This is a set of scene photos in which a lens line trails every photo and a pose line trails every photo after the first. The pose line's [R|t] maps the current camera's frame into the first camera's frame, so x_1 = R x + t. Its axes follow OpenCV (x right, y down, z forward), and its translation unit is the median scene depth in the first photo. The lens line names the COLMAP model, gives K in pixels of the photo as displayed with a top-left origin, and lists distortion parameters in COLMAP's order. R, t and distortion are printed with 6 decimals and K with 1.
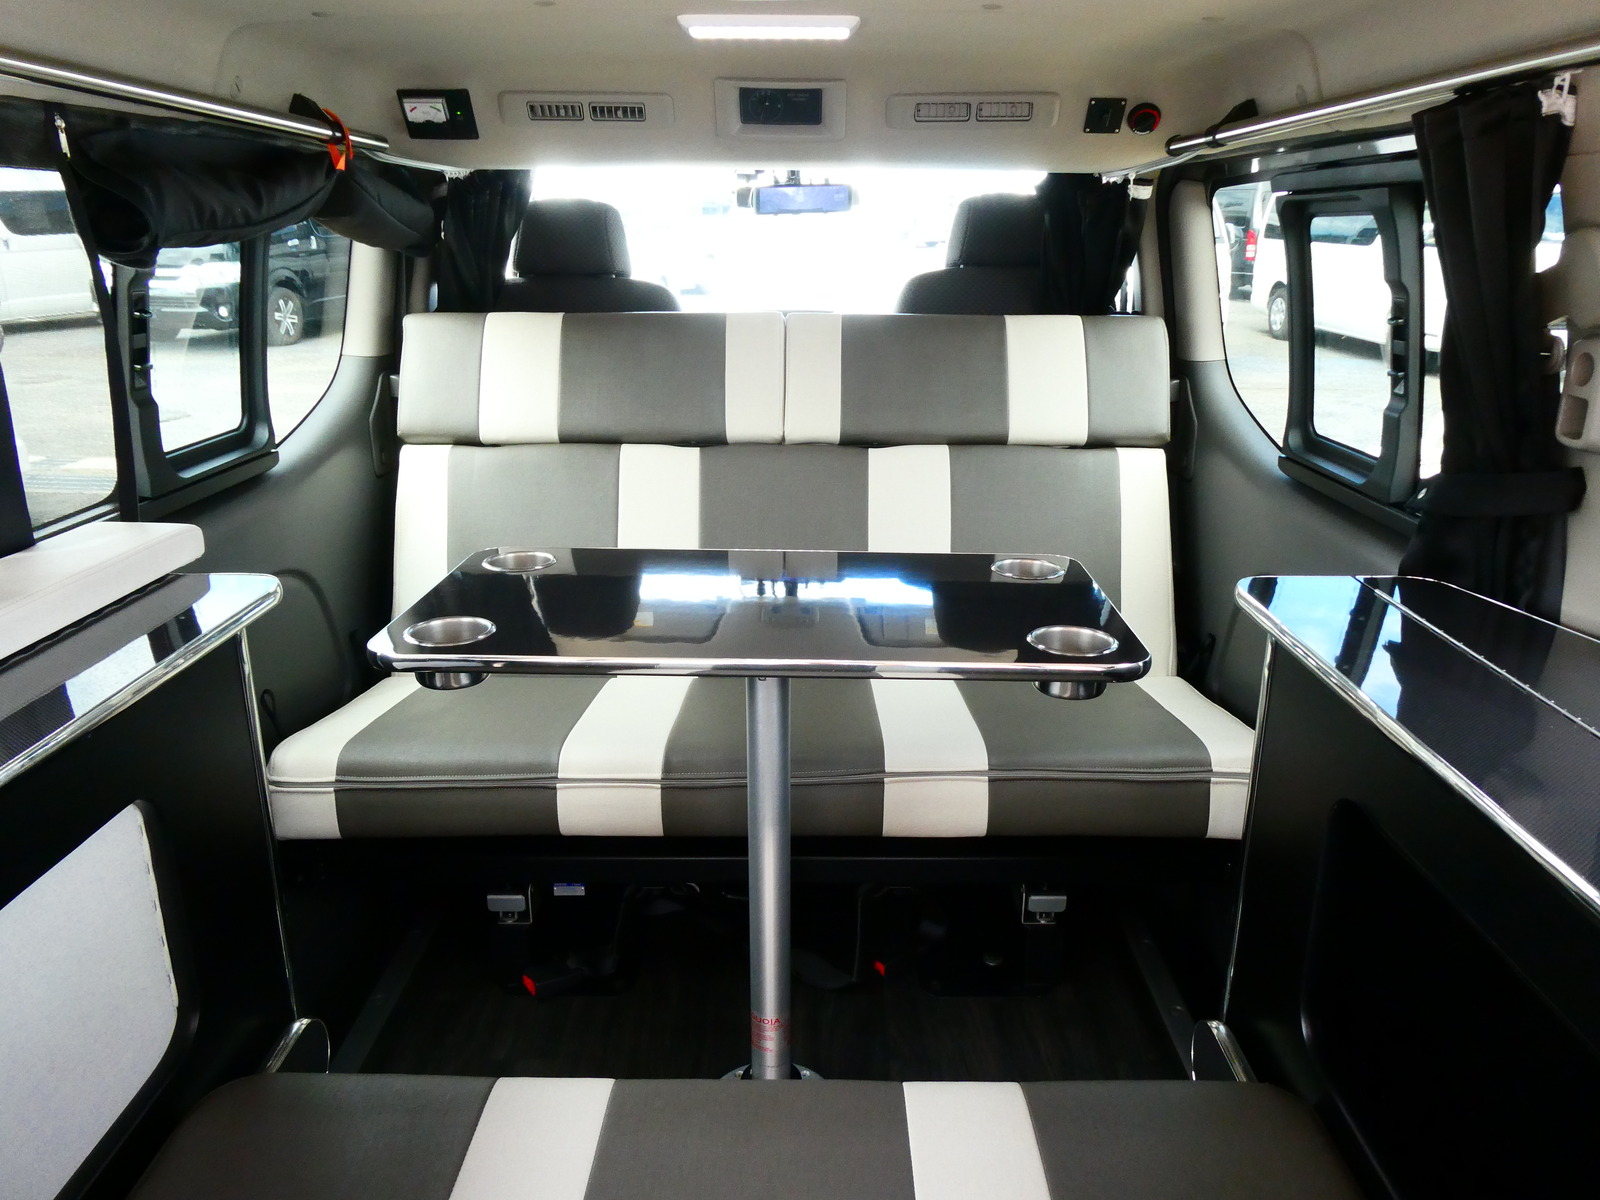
lens RADIAL K [[1138.3, 0, 800.0], [0, 1138.3, 600.0], [0, 0, 1]] dist [0.000447, -0.000227]
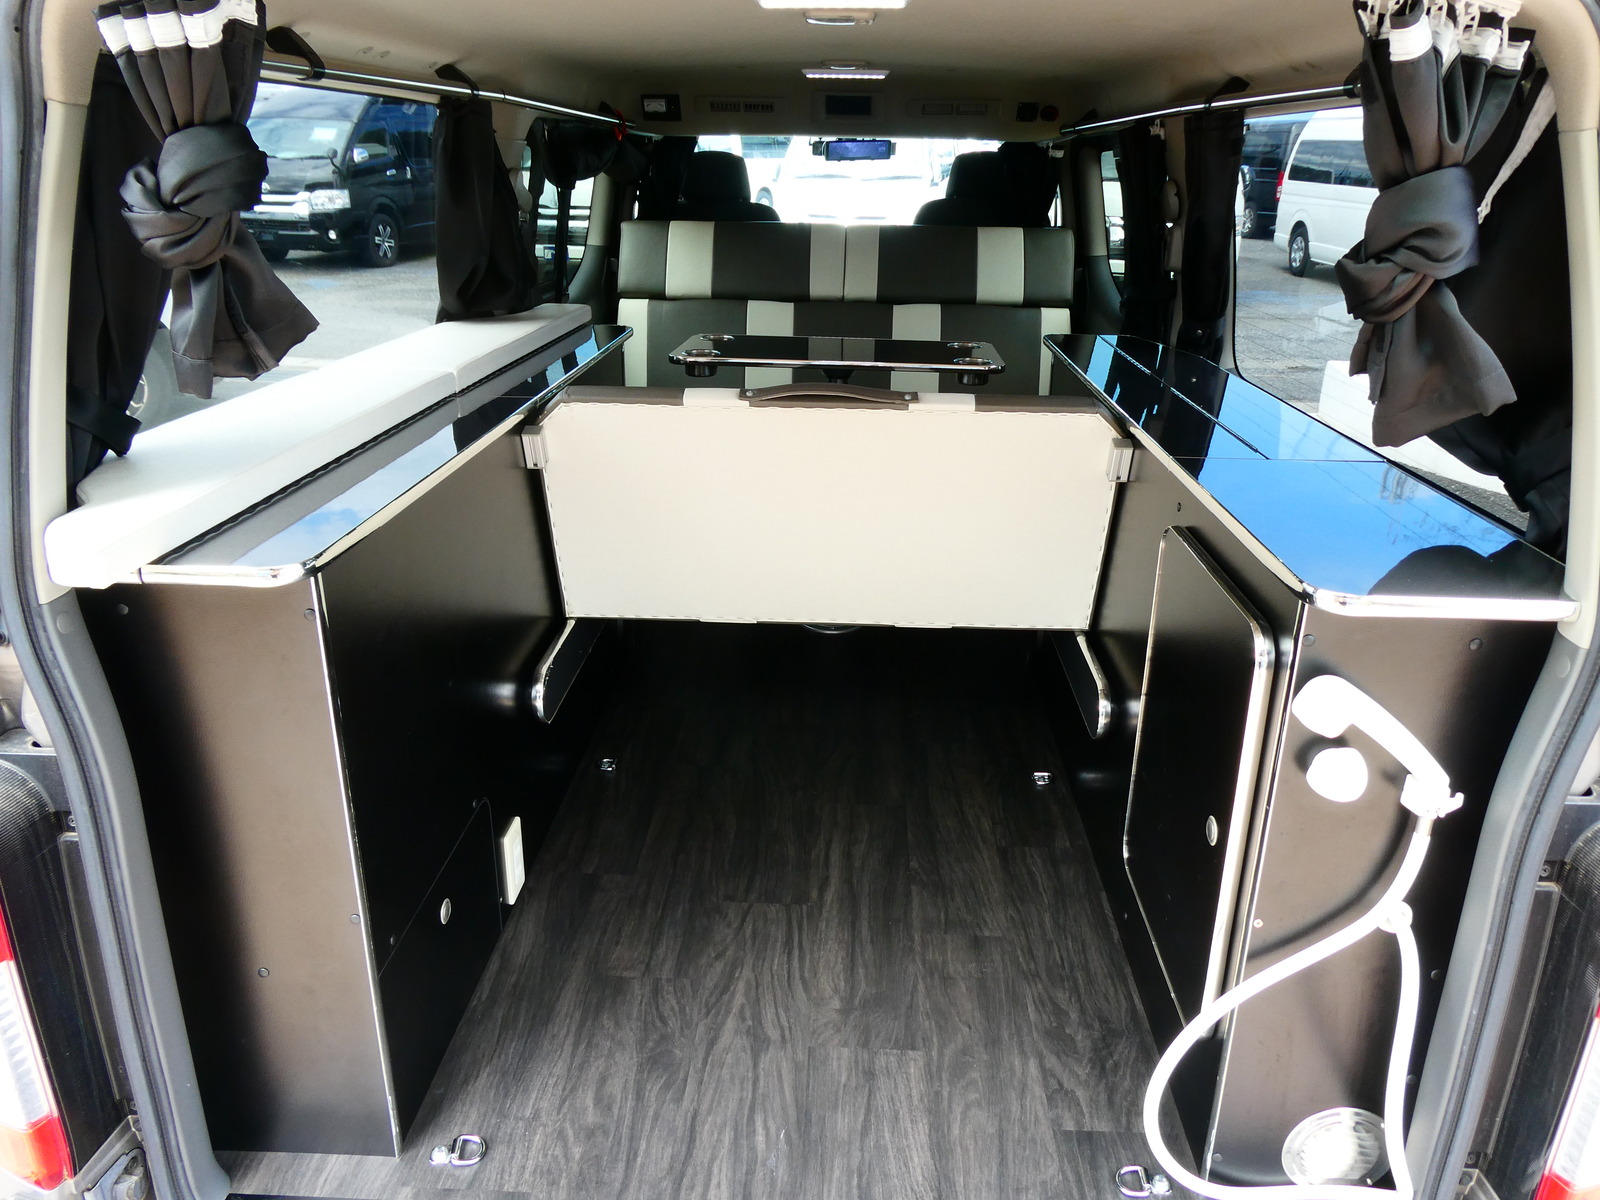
lens RADIAL K [[1175.2, 0, 800.0], [0, 1175.2, 600.0], [0, 0, 1]] dist [-0.000738, -0.000064]
pose [[0.999108, 0.025116, -0.033954, -0.008839], [-0.023702, 0.998860, 0.041426, 0.235023], [0.034955, -0.040585, 0.998564, -0.762792]]
